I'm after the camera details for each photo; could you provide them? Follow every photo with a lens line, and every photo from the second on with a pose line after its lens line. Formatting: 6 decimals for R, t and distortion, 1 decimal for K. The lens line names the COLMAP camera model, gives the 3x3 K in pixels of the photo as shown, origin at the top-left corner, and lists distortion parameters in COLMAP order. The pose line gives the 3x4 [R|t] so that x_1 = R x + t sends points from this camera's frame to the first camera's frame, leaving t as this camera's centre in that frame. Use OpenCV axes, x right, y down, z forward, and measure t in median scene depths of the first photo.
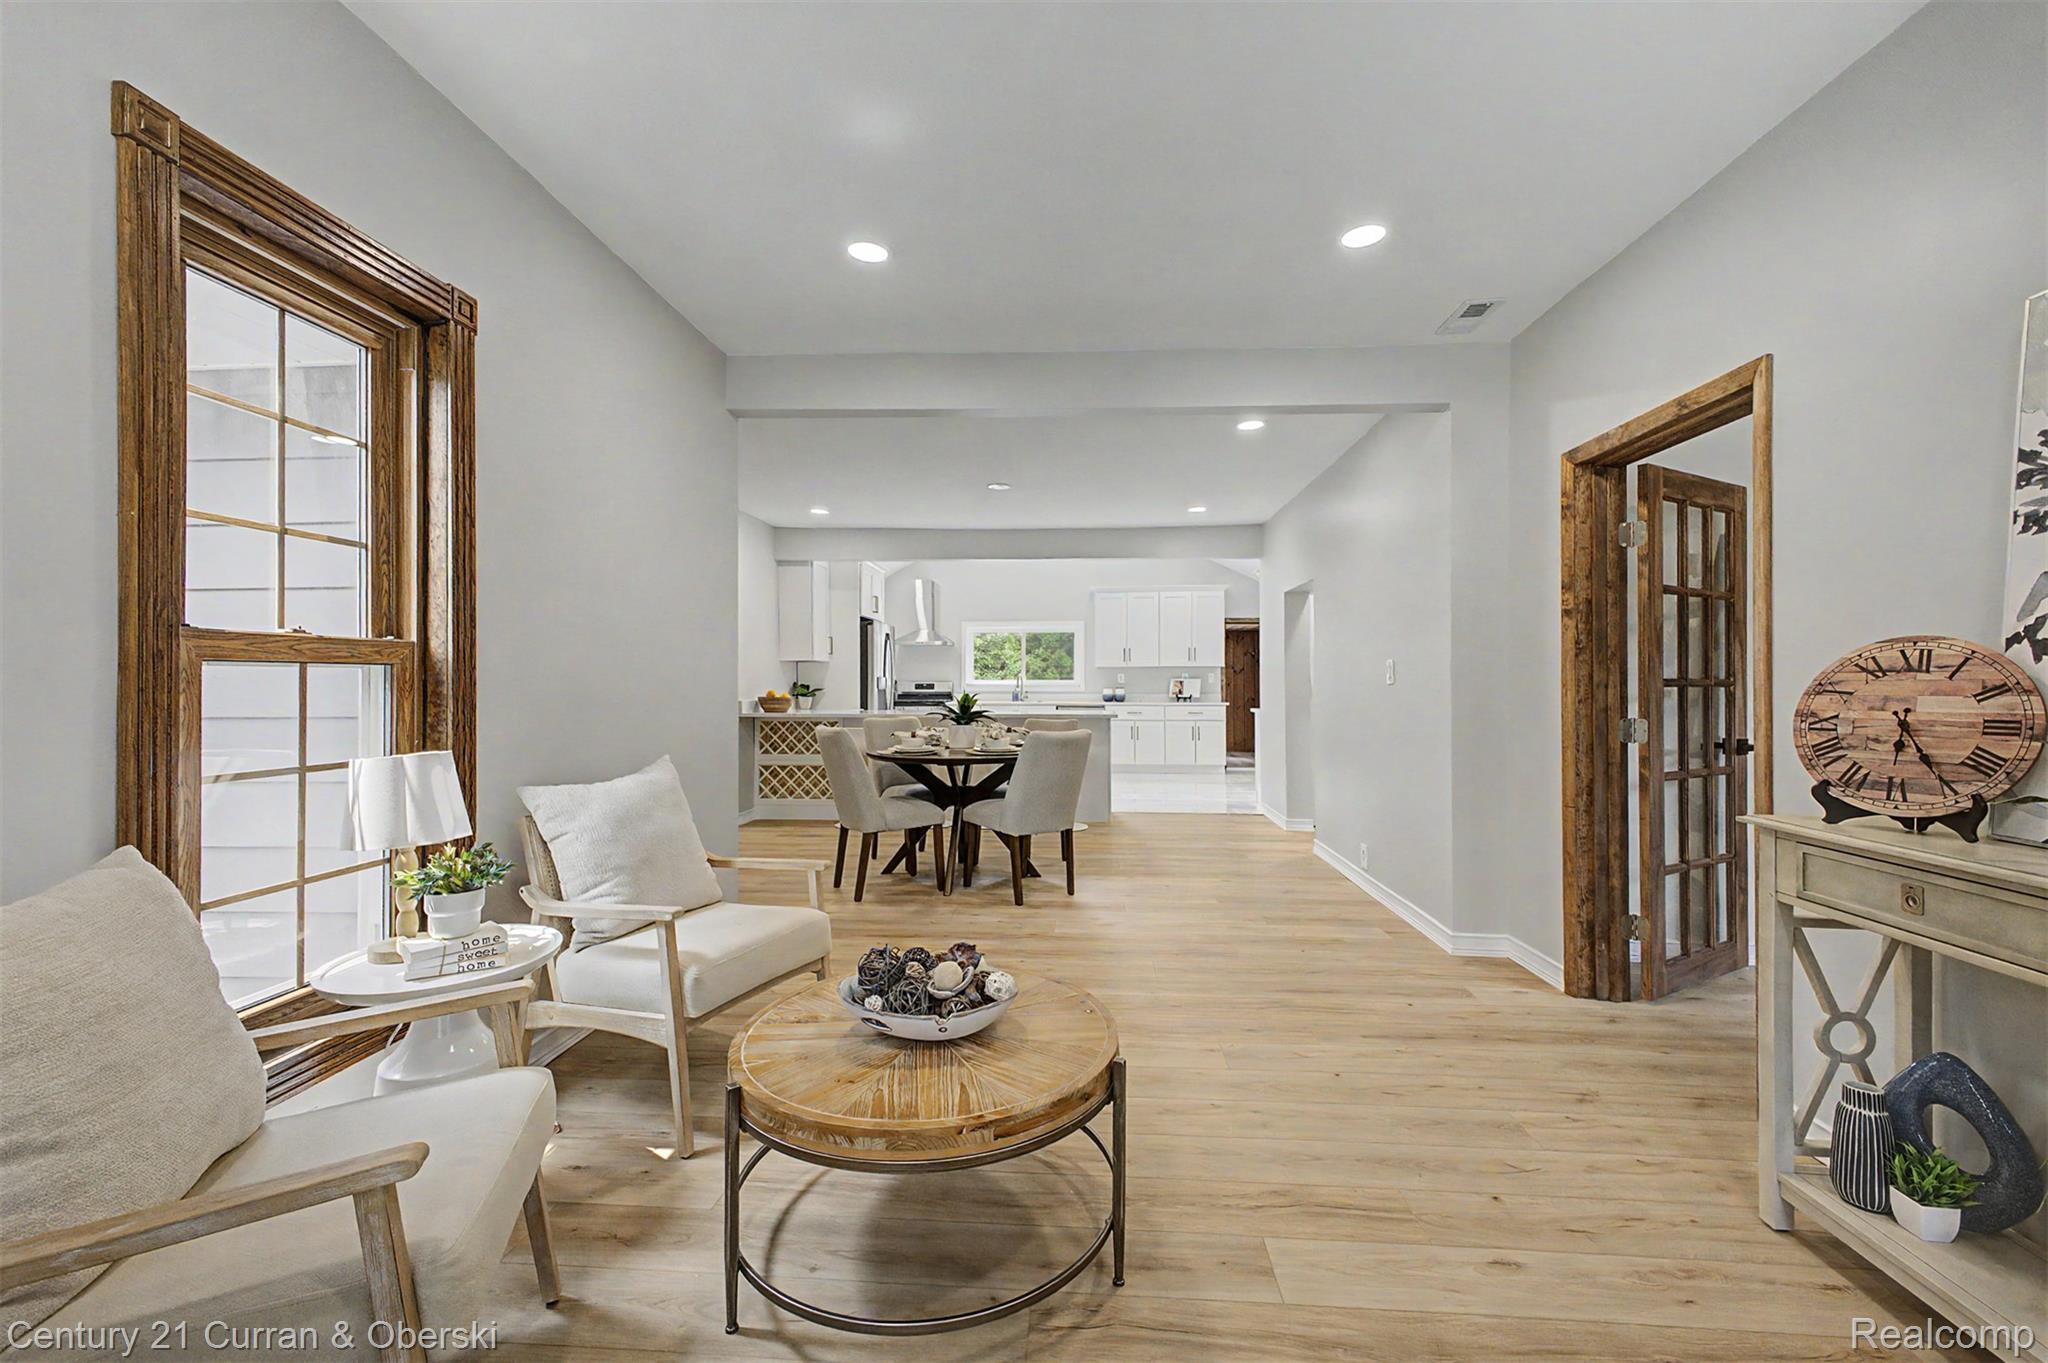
lens RADIAL K [[824.0, 0, 1033.0], [0, 824.0, 675.9], [0, 0, 1]] dist [0.032578, -0.000194]
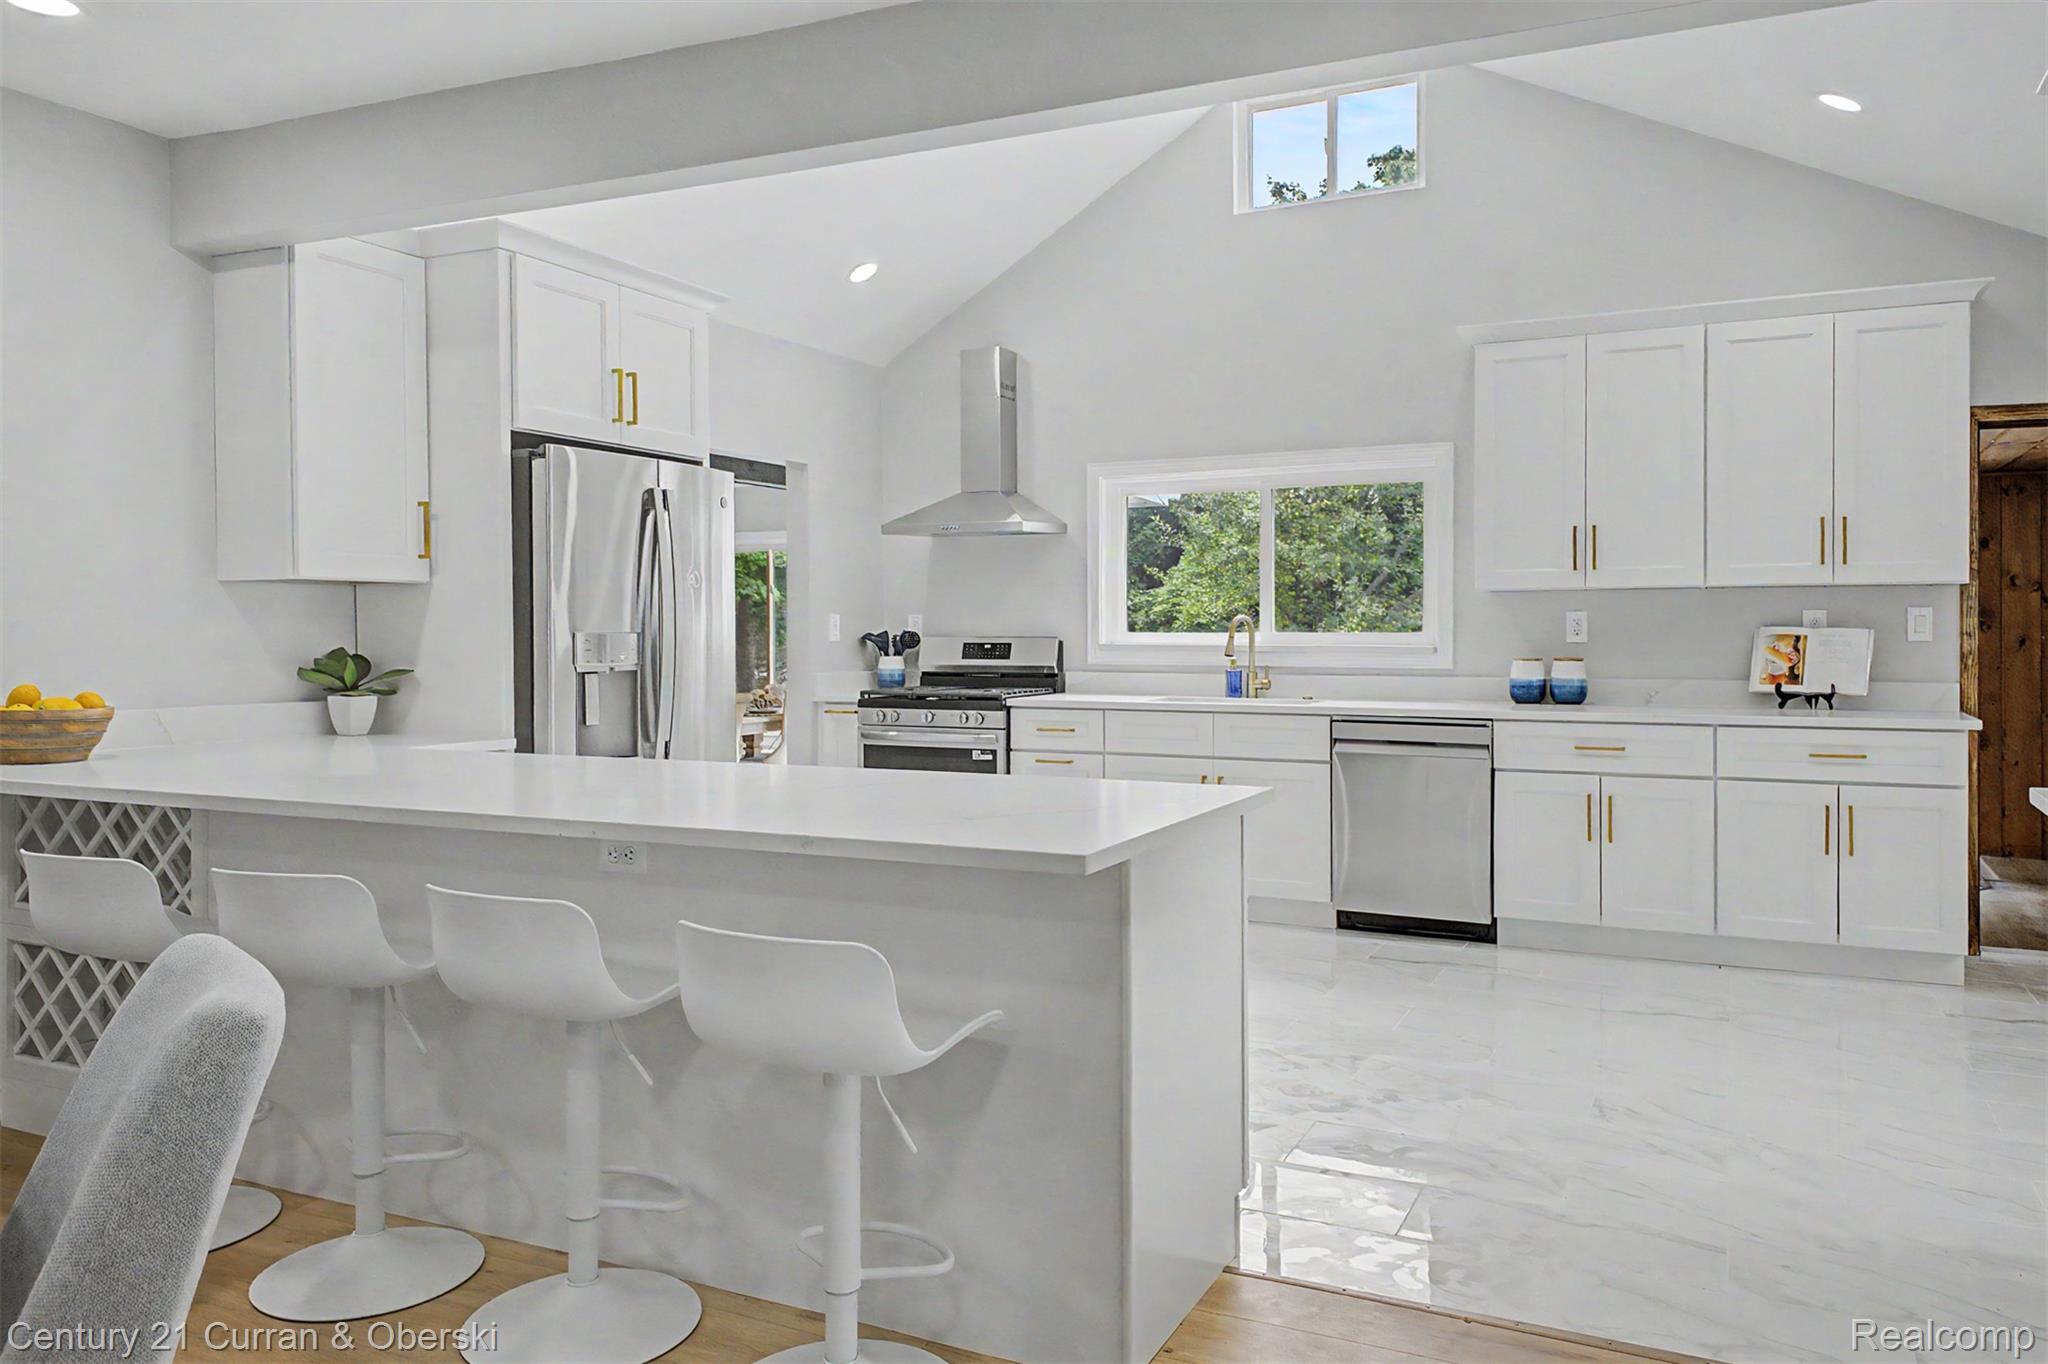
lens RADIAL K [[1448.6, 0, 1029.4], [0, 1448.6, 627.6], [0, 0, 1]] dist [0.003372, -0.000035]
pose [[0.923431, -0.001317, -0.383762, 0.130165], [0.005453, 0.999938, 0.009689, -0.003258], [0.383725, -0.011040, 0.923381, 0.445103]]
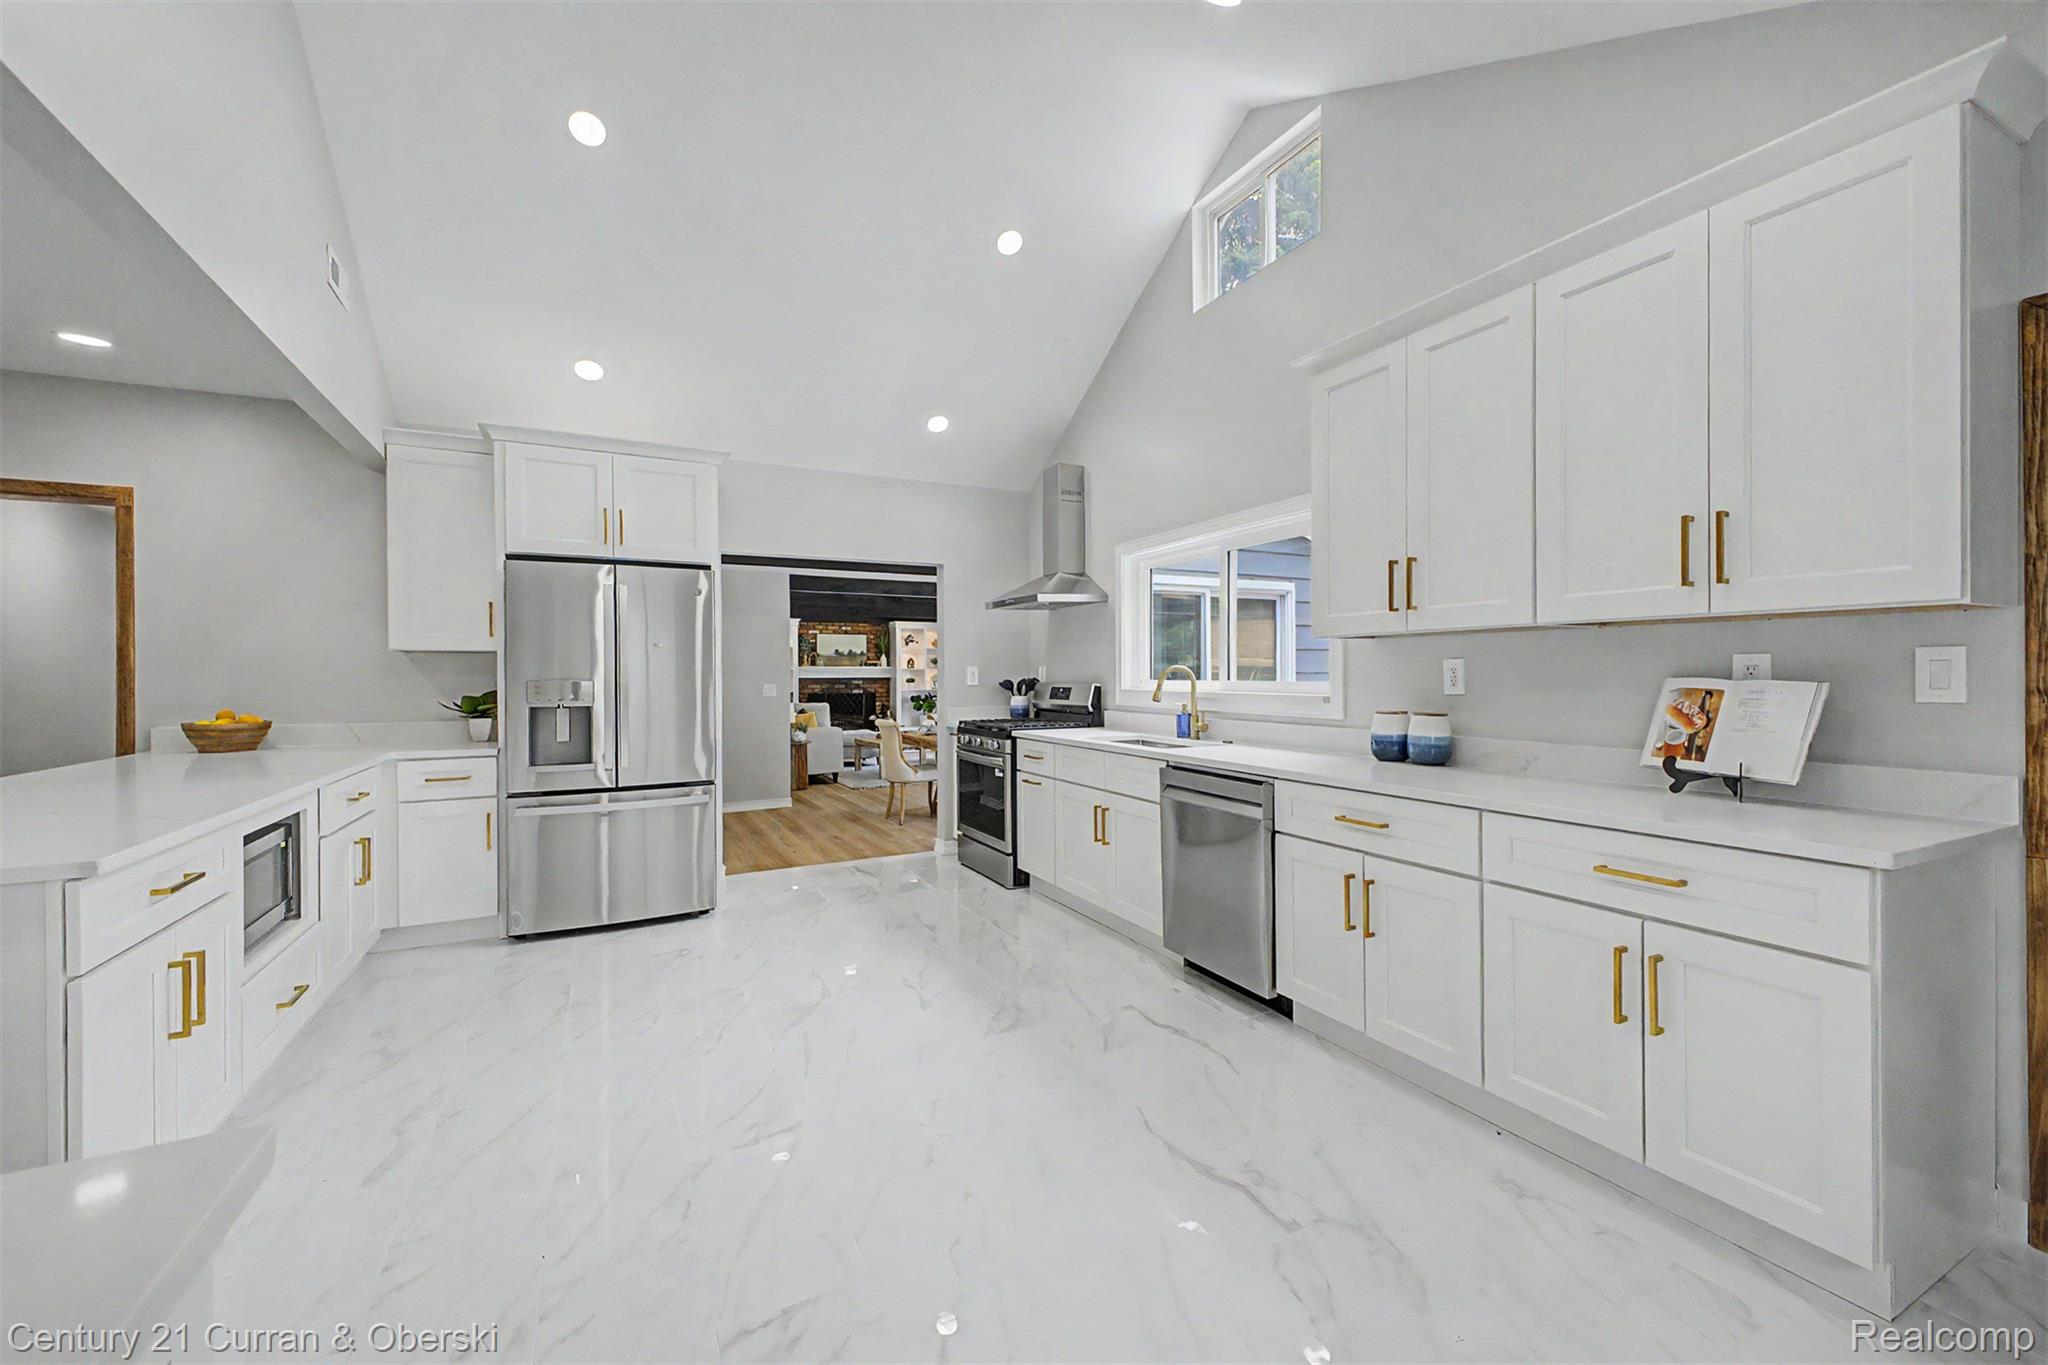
lens RADIAL K [[825.6, 0, 1036.0], [0, 825.6, 674.1], [0, 0, 1]] dist [0.023802, -0.012146]
pose [[0.508312, -0.000604, -0.861173, 0.277922], [0.013493, 0.999883, 0.007263, -0.001779], [0.861067, -0.015311, 0.508261, 0.775483]]
